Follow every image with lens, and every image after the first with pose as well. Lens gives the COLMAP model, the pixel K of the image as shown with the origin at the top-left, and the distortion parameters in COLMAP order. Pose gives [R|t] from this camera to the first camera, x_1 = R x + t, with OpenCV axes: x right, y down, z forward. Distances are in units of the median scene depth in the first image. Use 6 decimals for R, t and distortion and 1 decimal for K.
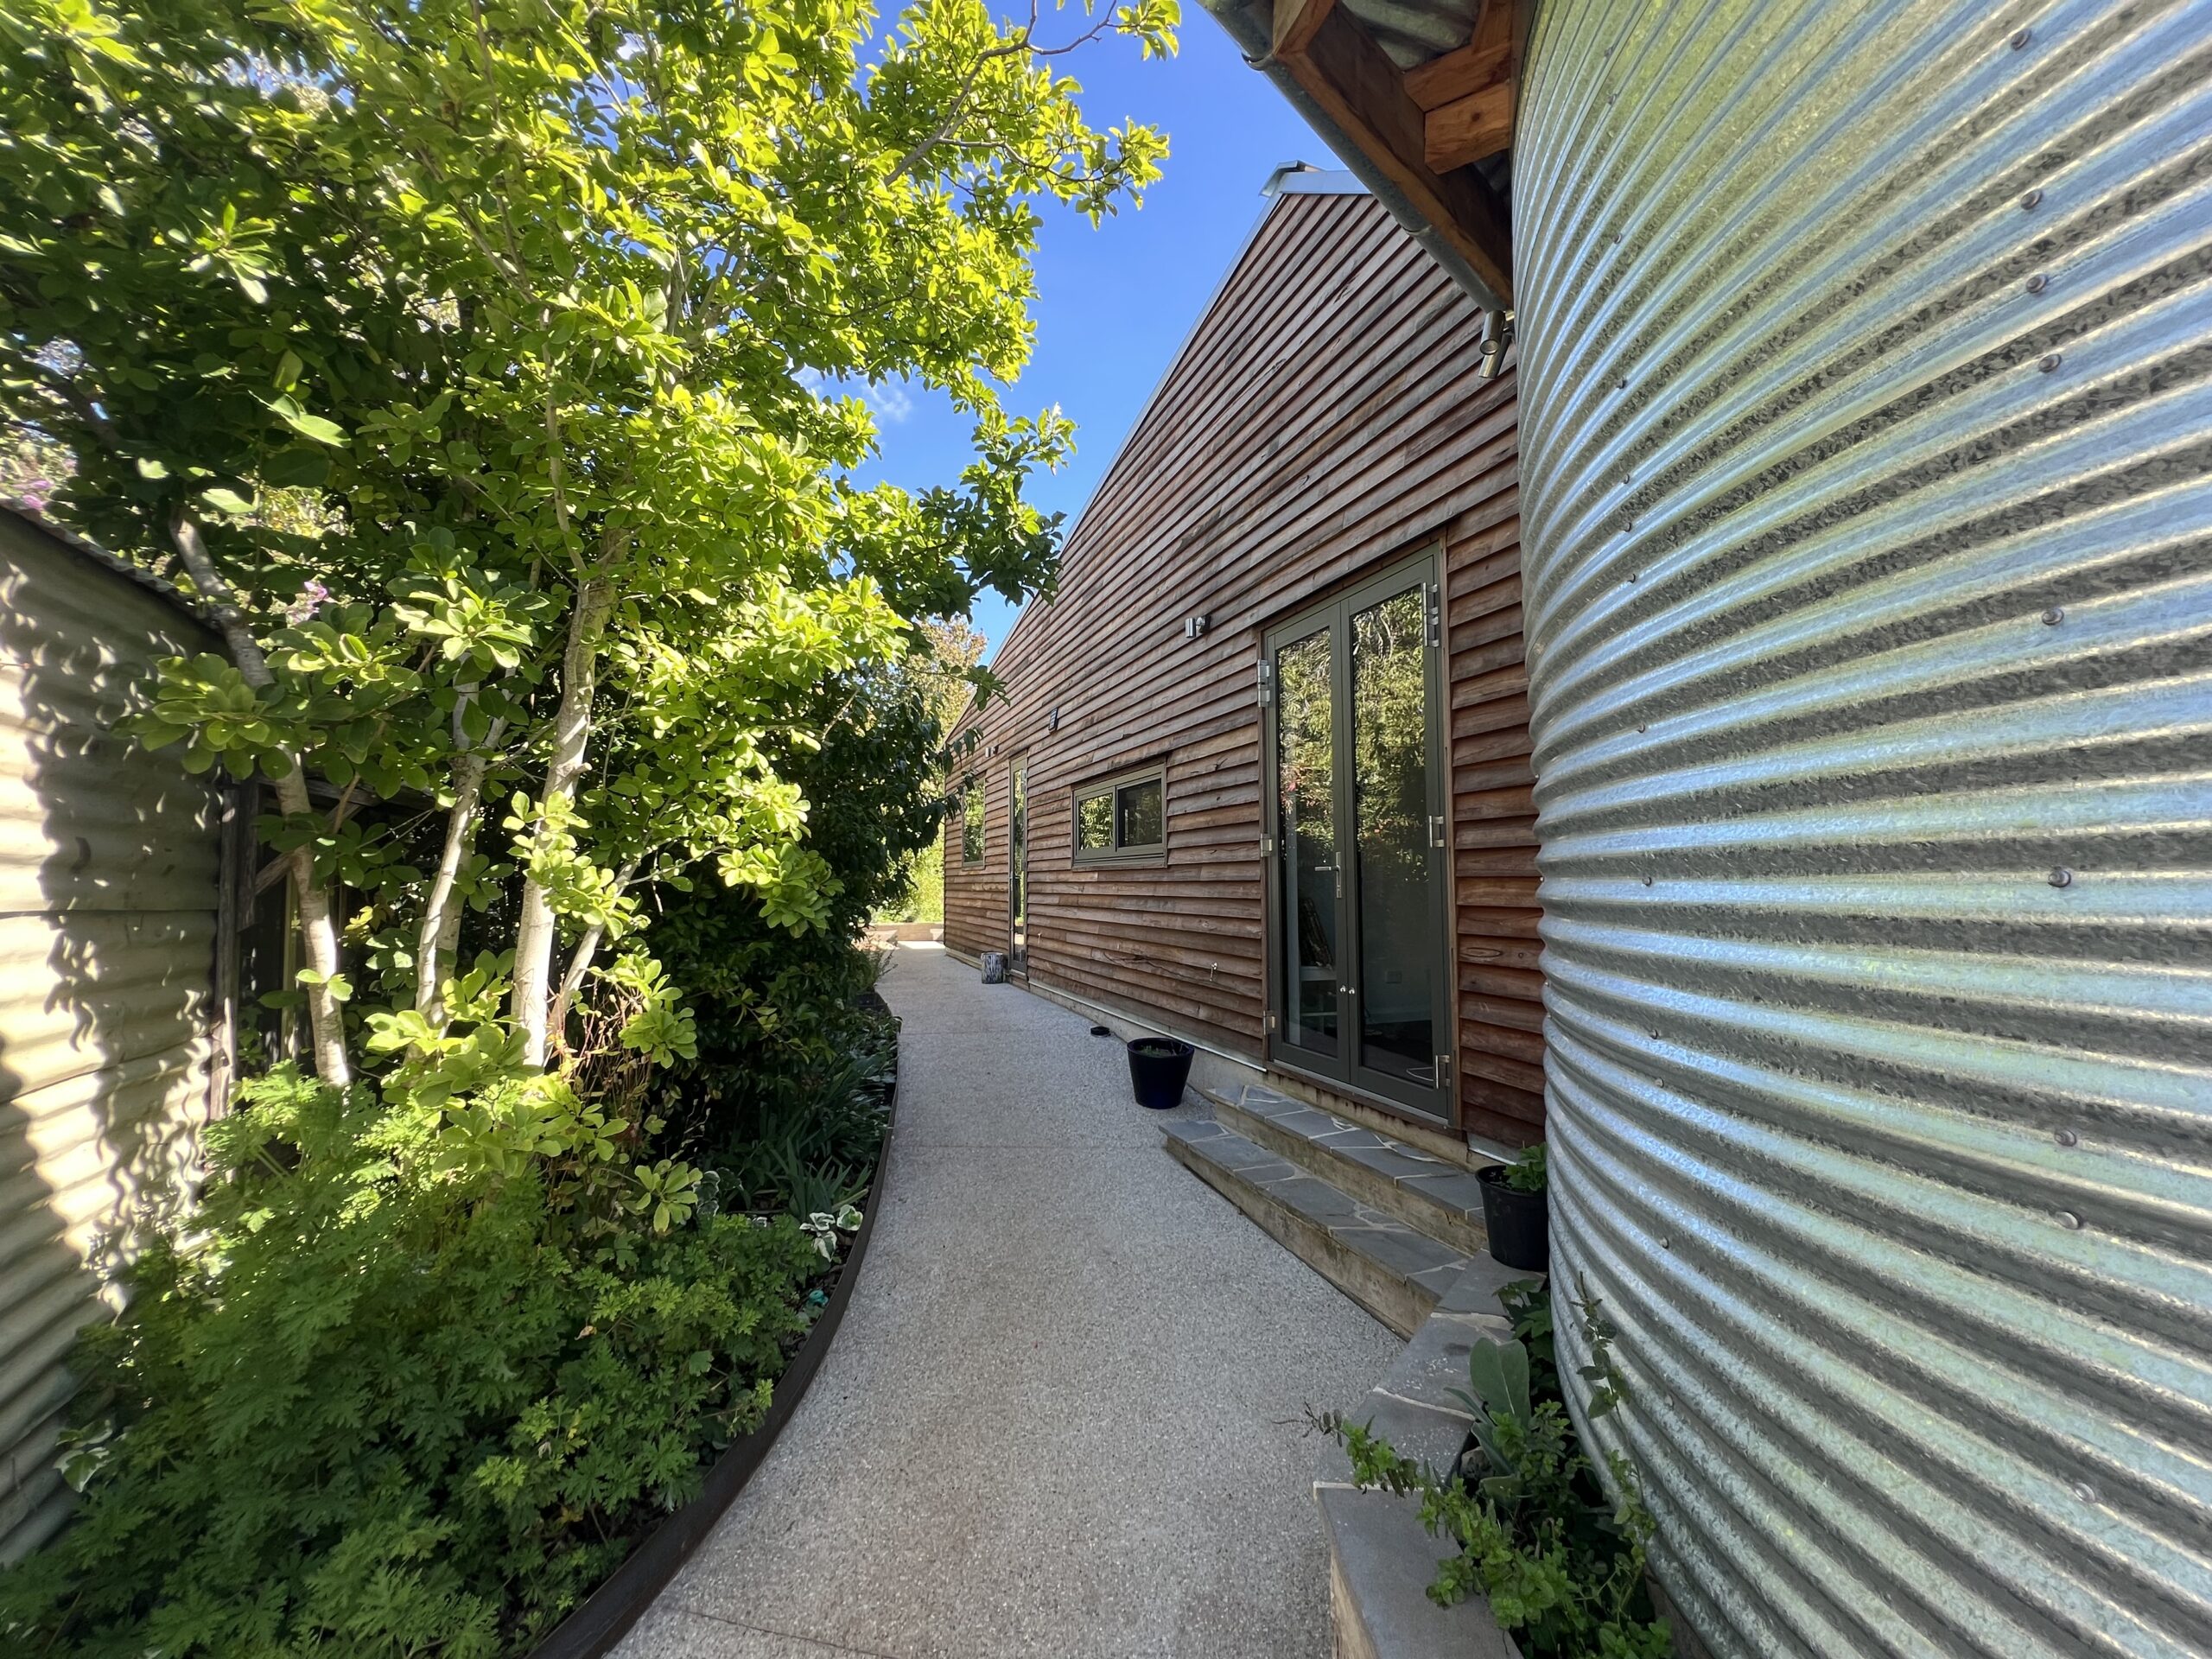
lens RADIAL K [[883.4, 0, 1106.8], [0, 883.4, 834.2], [0, 0, 1]] dist [-0.004670, -0.000388]
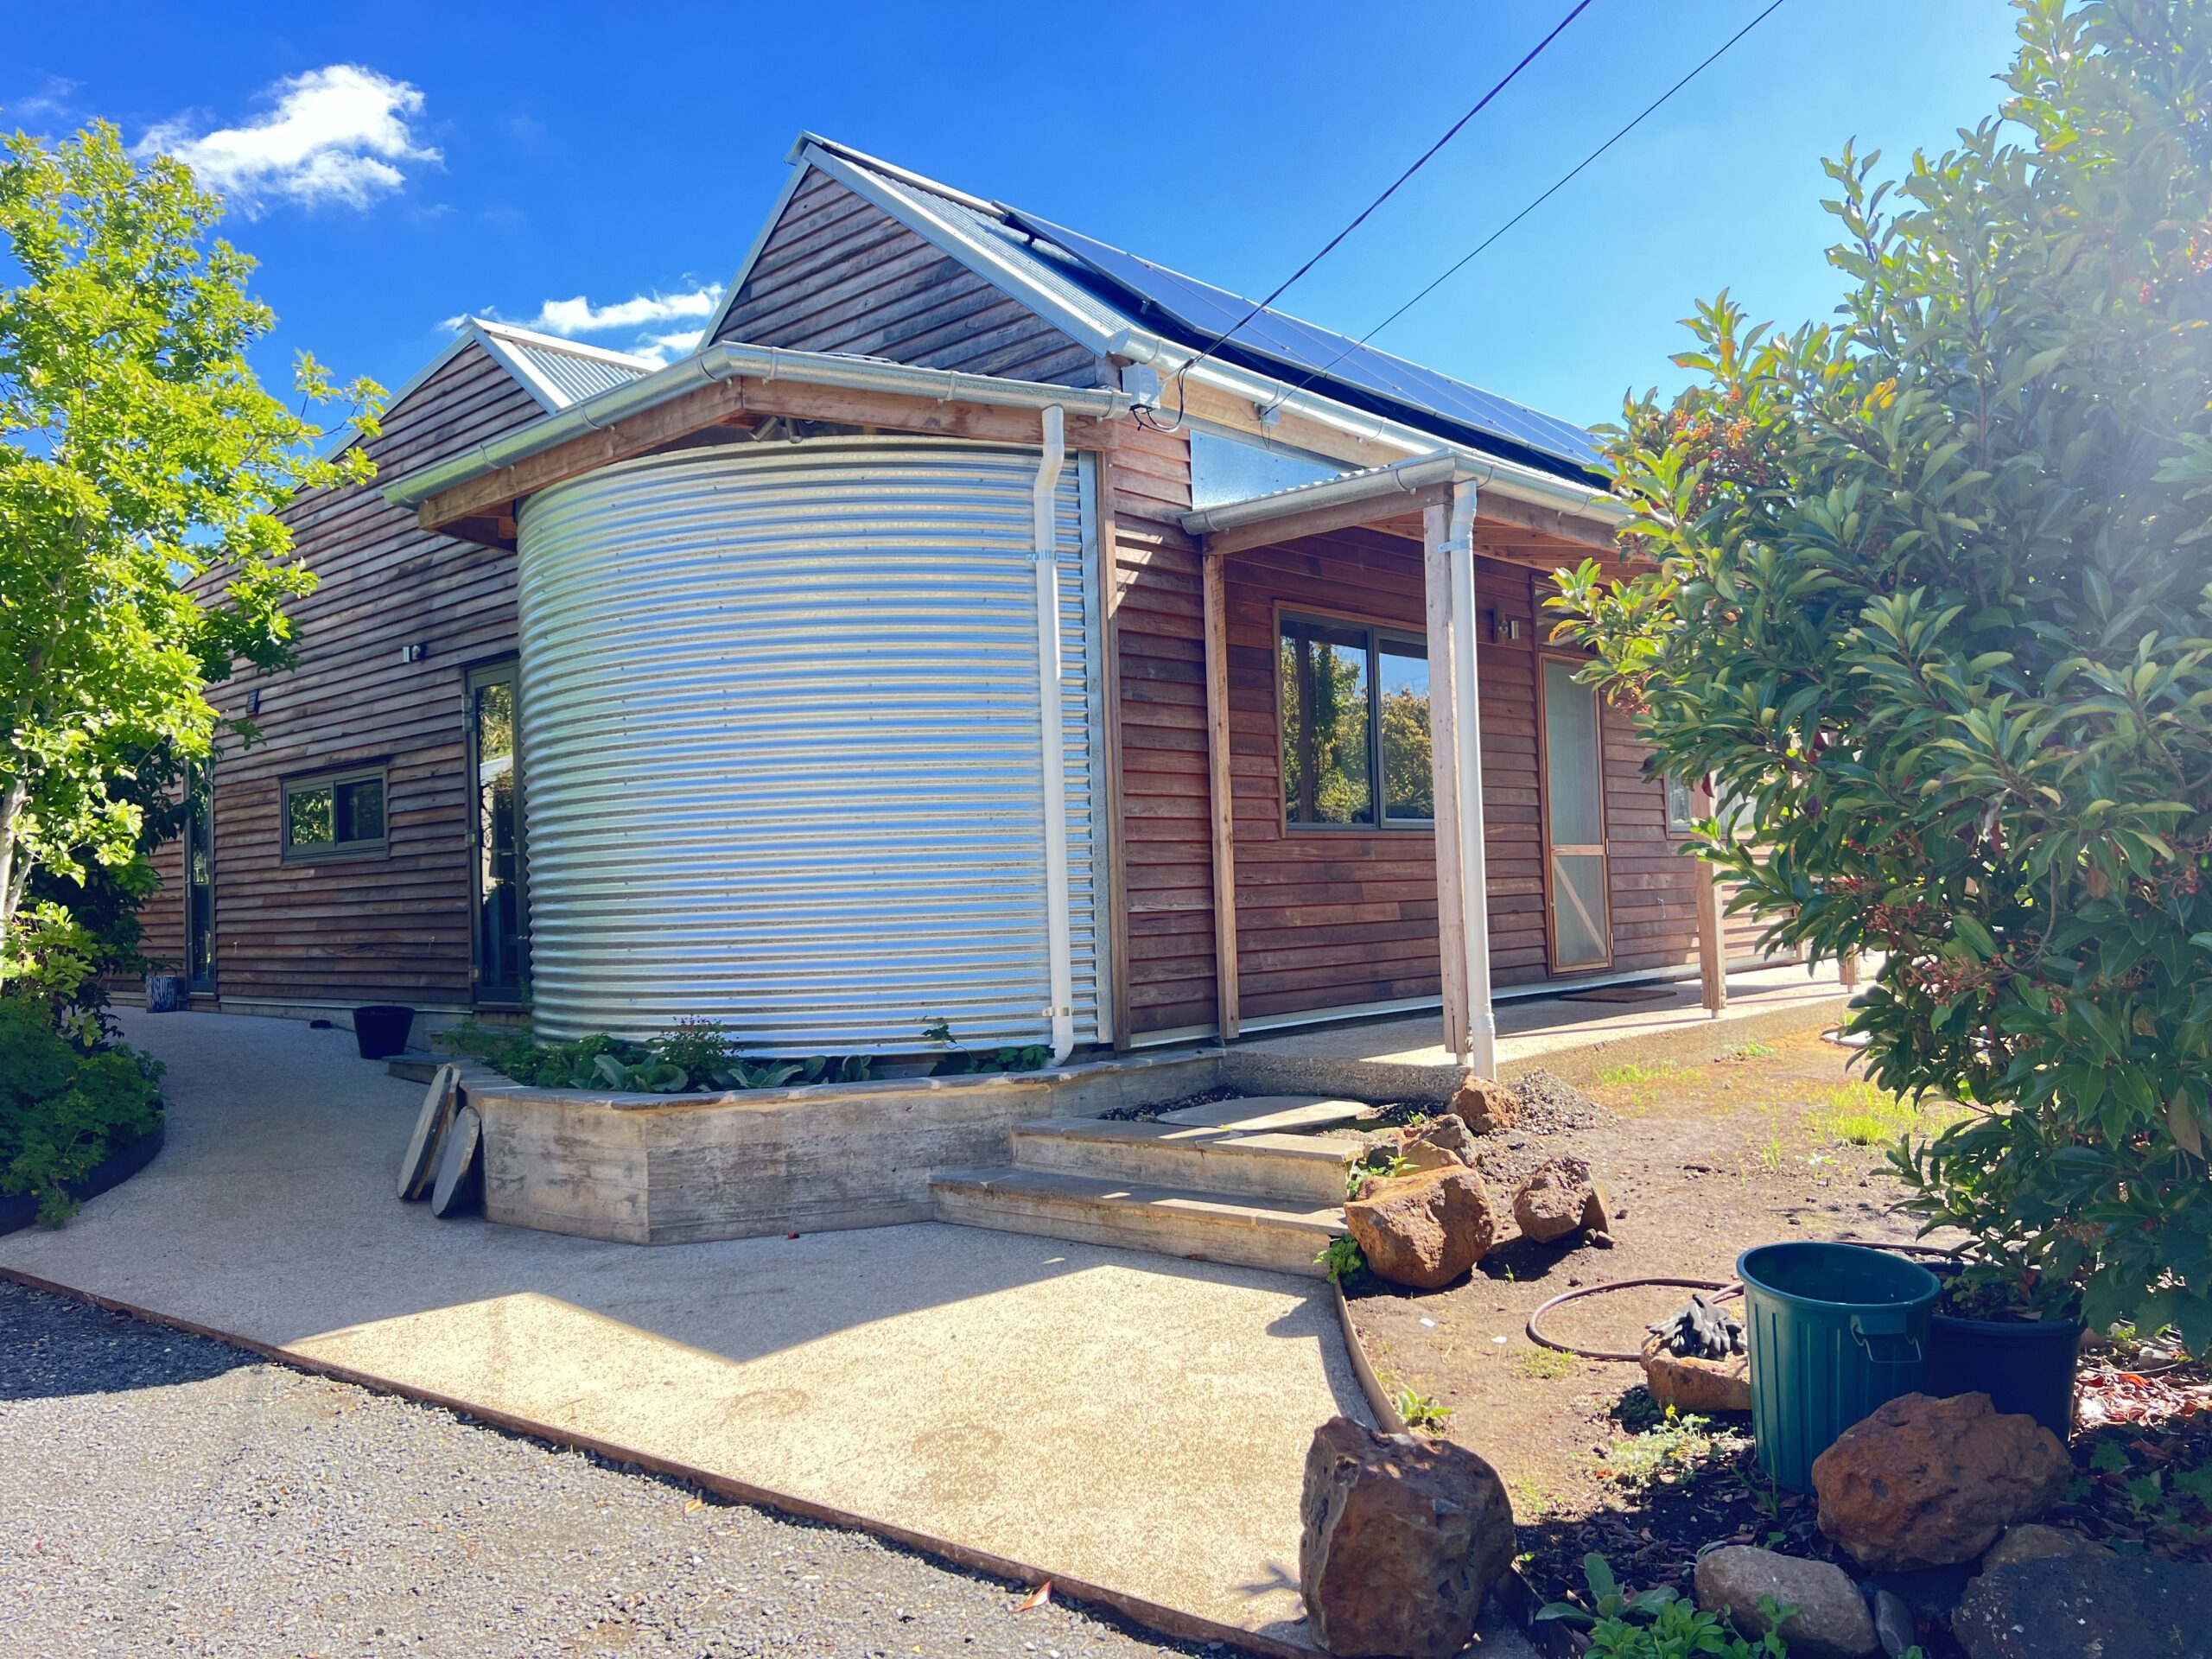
lens RADIAL K [[1668.9, 0, 1110.4], [0, 1668.9, 838.9], [0, 0, 1]] dist [0.012564, -0.006676]
pose [[0.894050, -0.012061, 0.447805, -0.061876], [0.006620, 0.999884, 0.013715, -0.010742], [-0.447918, -0.009297, 0.894026, -1.277639]]
